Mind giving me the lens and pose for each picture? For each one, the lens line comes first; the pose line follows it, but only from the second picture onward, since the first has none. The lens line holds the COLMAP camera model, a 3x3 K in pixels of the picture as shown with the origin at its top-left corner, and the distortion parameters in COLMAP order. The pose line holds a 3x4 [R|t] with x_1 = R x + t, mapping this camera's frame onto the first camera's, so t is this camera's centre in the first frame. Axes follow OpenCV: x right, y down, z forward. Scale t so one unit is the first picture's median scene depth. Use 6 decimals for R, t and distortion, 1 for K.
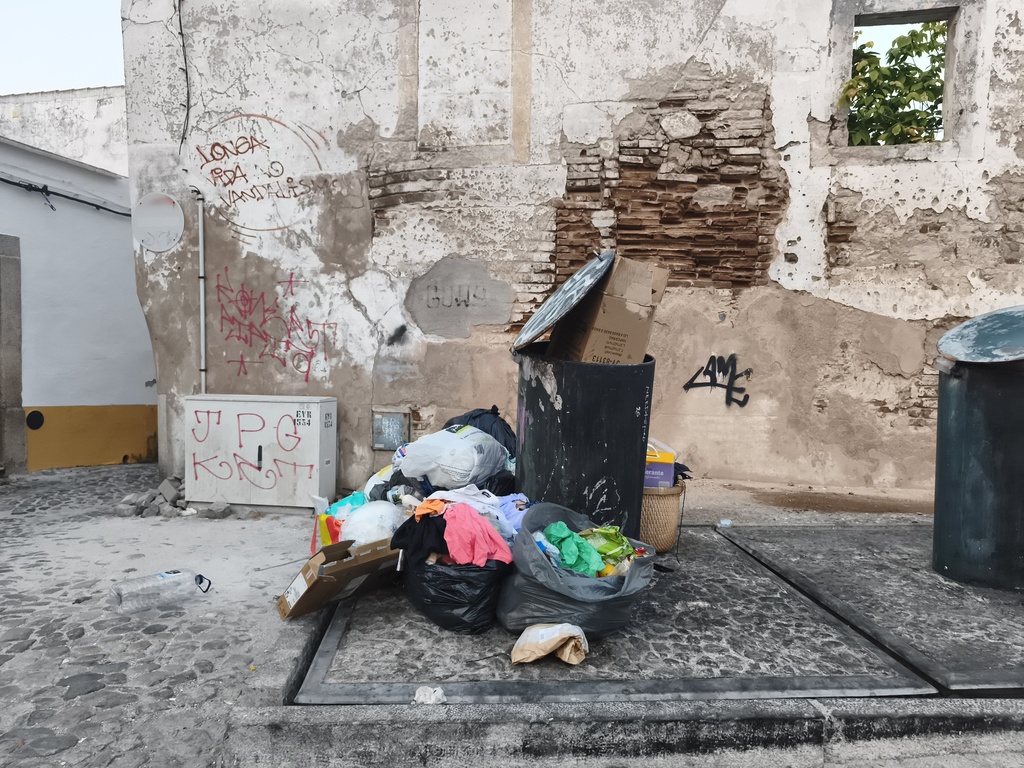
lens RADIAL K [[695.6, 0, 507.7], [0, 695.6, 380.5], [0, 0, 1]] dist [0.010686, -0.001118]
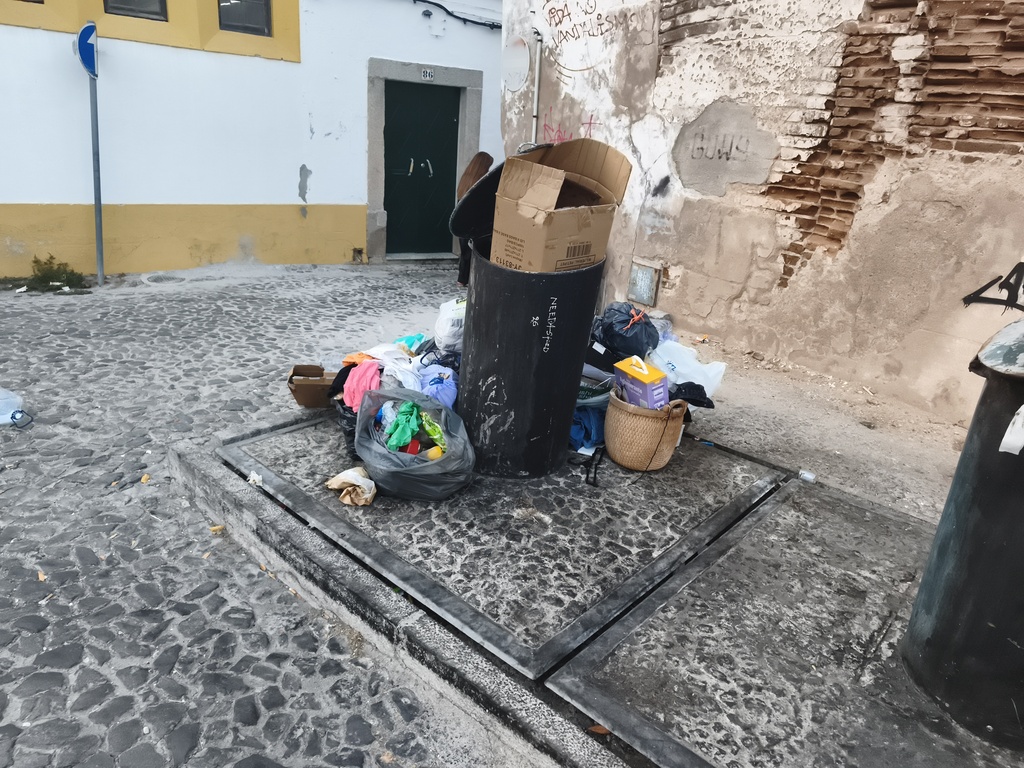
lens RADIAL K [[695.6, 0, 502.9], [0, 695.6, 378.7], [0, 0, 1]] dist [0.010686, -0.001118]
pose [[0.685604, 0.278340, -0.672662, 0.458450], [-0.089623, 0.949262, 0.301446, -0.092235], [0.722437, -0.146387, 0.675763, 0.161597]]
